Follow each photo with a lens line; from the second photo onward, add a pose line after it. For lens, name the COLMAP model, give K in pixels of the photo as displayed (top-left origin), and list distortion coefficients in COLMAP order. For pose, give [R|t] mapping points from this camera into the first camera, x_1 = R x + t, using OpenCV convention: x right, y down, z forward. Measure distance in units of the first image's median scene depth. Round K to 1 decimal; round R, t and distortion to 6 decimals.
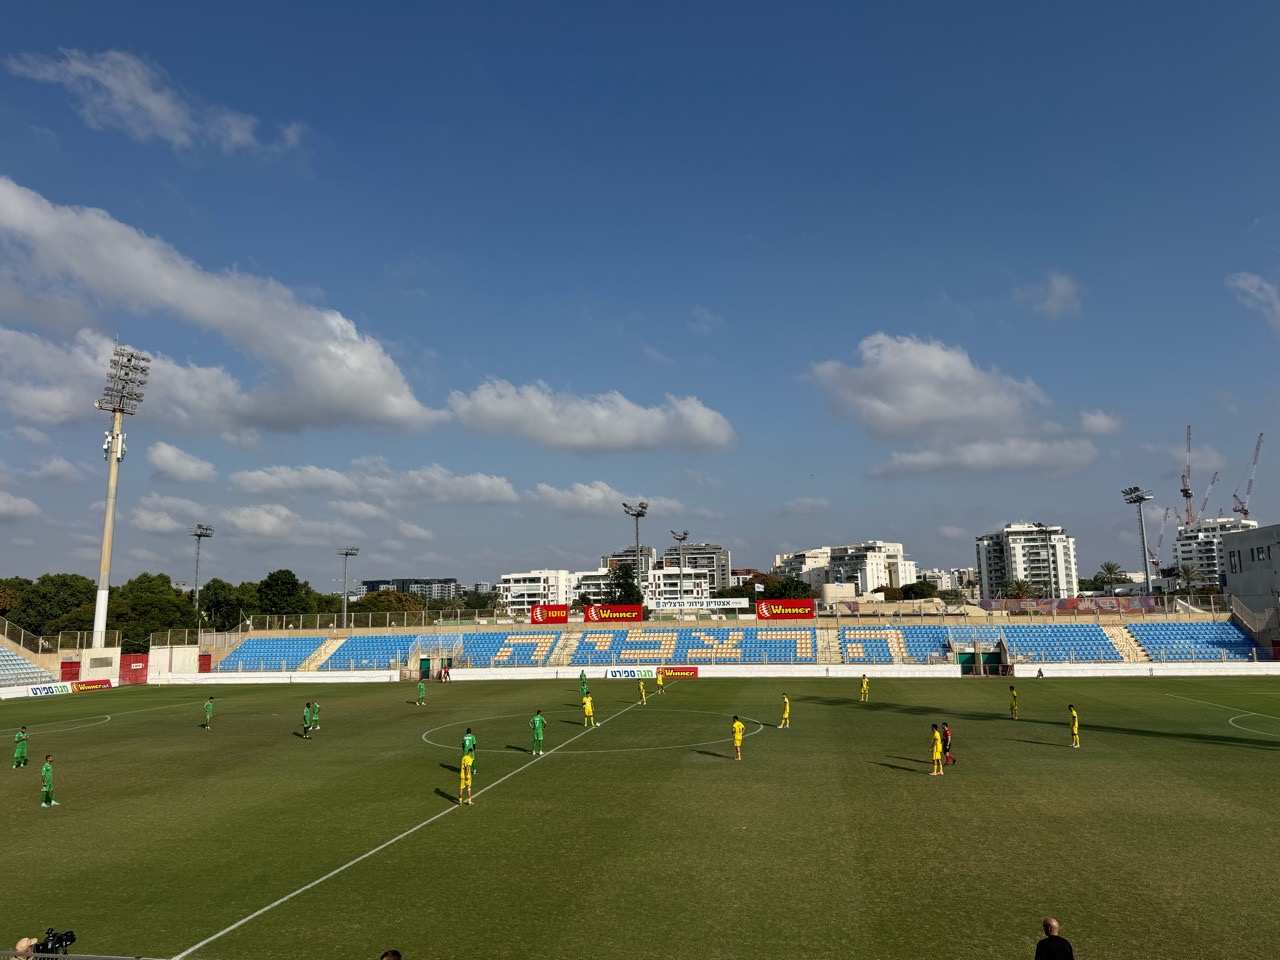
lens RADIAL K [[933.5, 0, 636.1], [0, 933.5, 462.6], [0, 0, 1]] dist [0.066730, -0.060739]
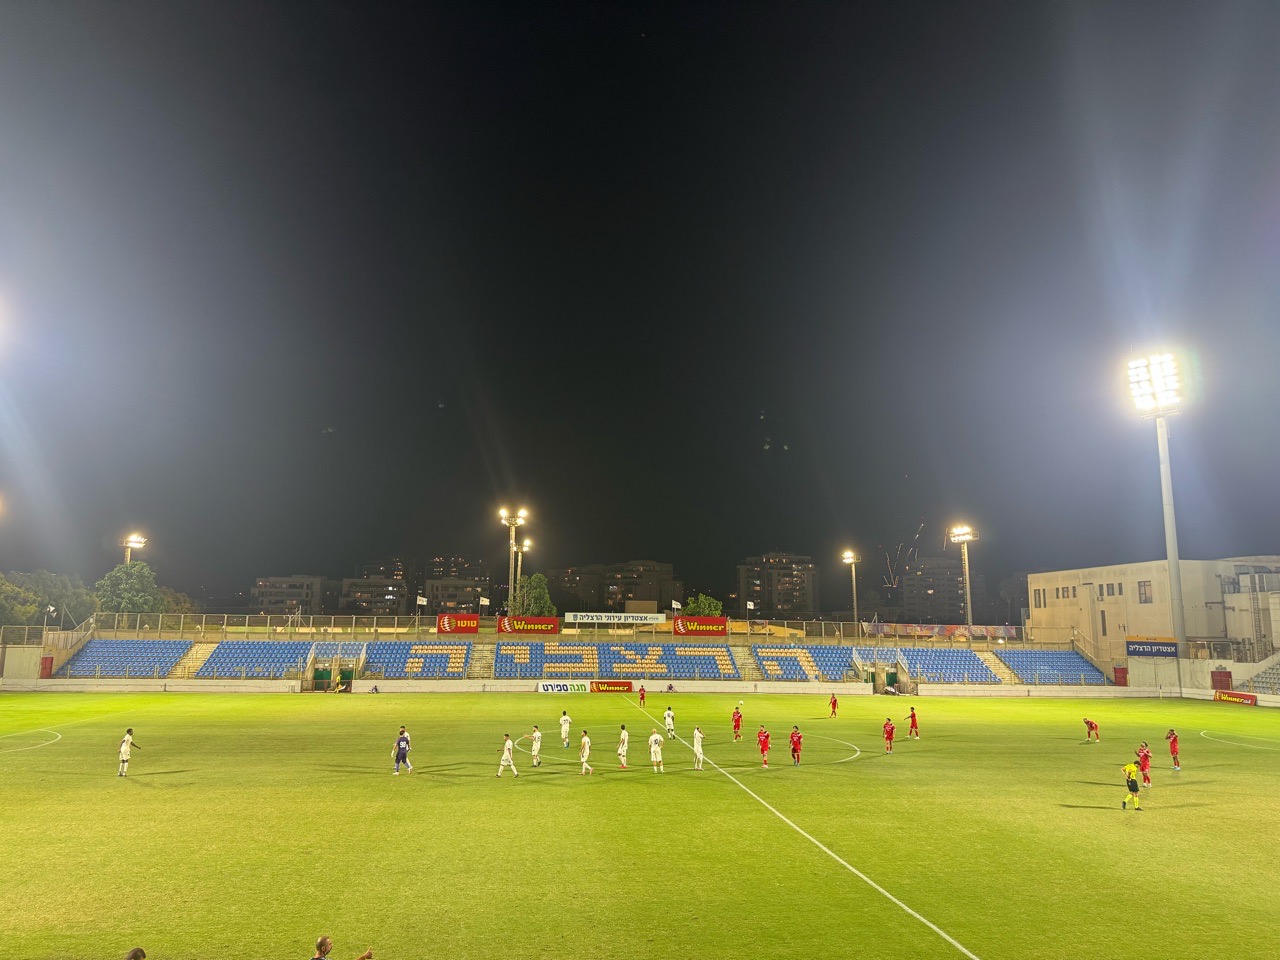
lens RADIAL K [[933.5, 0, 624.3], [0, 933.5, 468.2], [0, 0, 1]] dist [0.066730, -0.060739]
pose [[0.946206, 0.087110, 0.311619, -0.254414], [-0.083970, 0.996191, -0.023508, 0.014584], [-0.312480, -0.003923, 0.949916, 0.051525]]
